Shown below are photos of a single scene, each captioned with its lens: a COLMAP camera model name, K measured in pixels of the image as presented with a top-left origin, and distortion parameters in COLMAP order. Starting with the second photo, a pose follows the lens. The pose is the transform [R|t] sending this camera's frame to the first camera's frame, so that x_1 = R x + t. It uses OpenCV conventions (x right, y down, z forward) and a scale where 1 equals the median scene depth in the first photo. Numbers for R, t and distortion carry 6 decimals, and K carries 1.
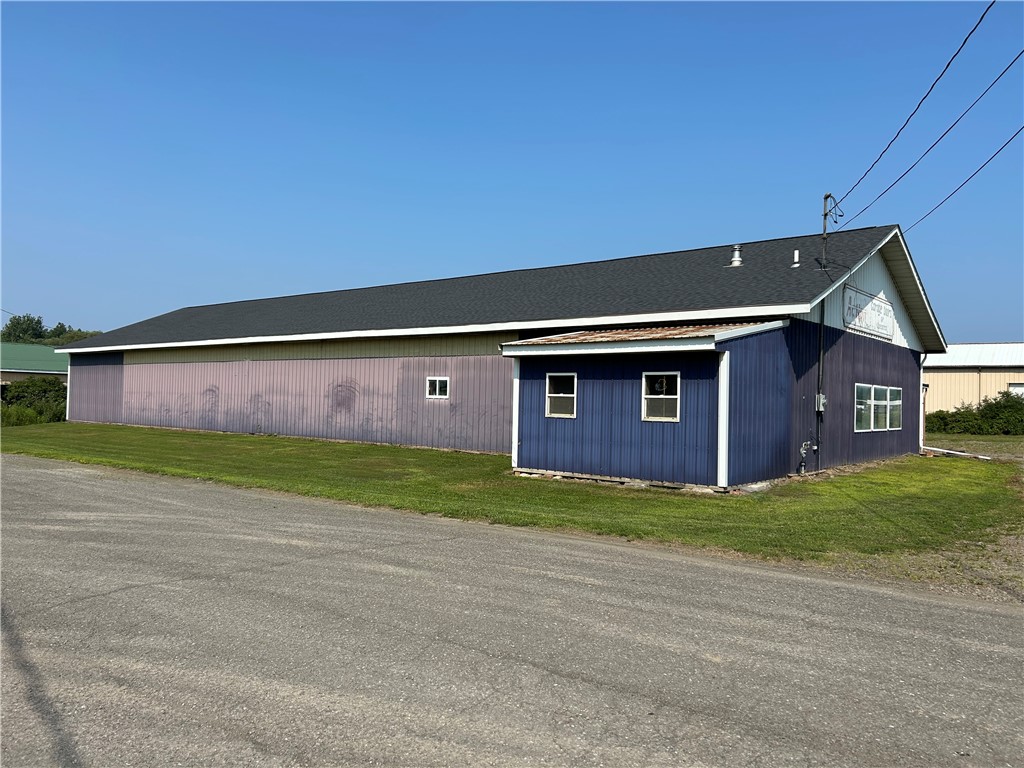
lens RADIAL K [[771.0, 0, 512.0], [0, 771.0, 384.0], [0, 0, 1]] dist [0.064273, -0.070709]
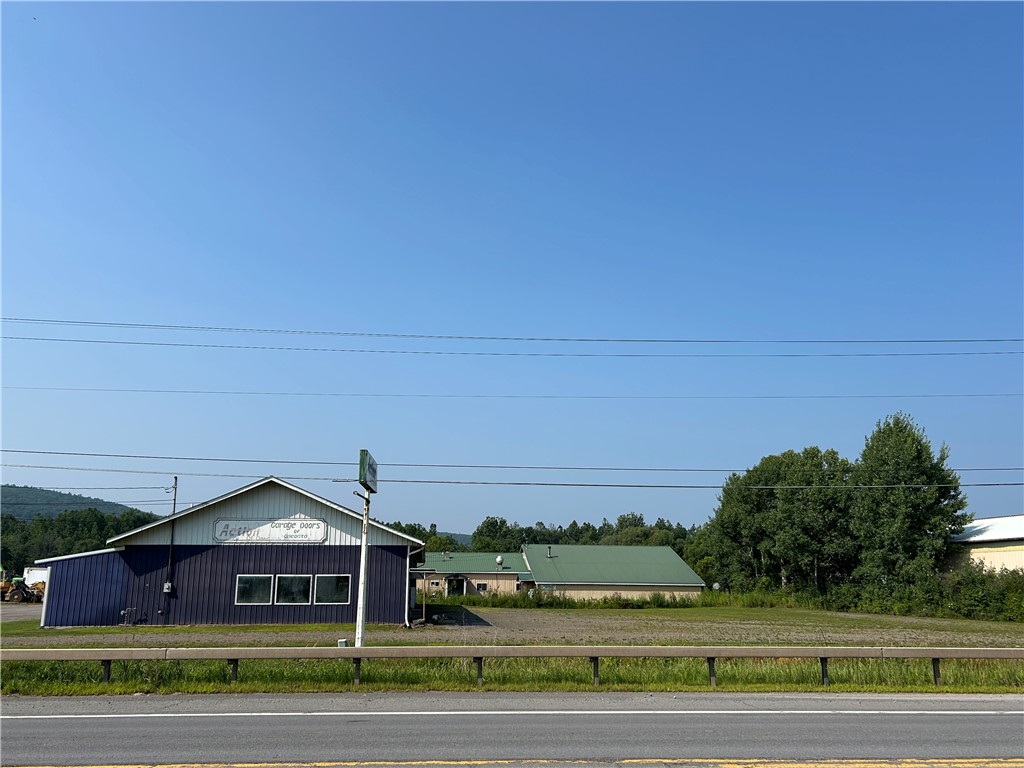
lens RADIAL K [[869.9, 0, 512.0], [0, 869.9, 384.0], [0, 0, 1]] dist [0.097264, -0.171945]
pose [[0.692135, -0.177607, -0.699575, 0.814951], [0.026840, 0.974915, -0.220955, 0.012036], [0.721269, 0.134154, 0.679540, 0.027197]]
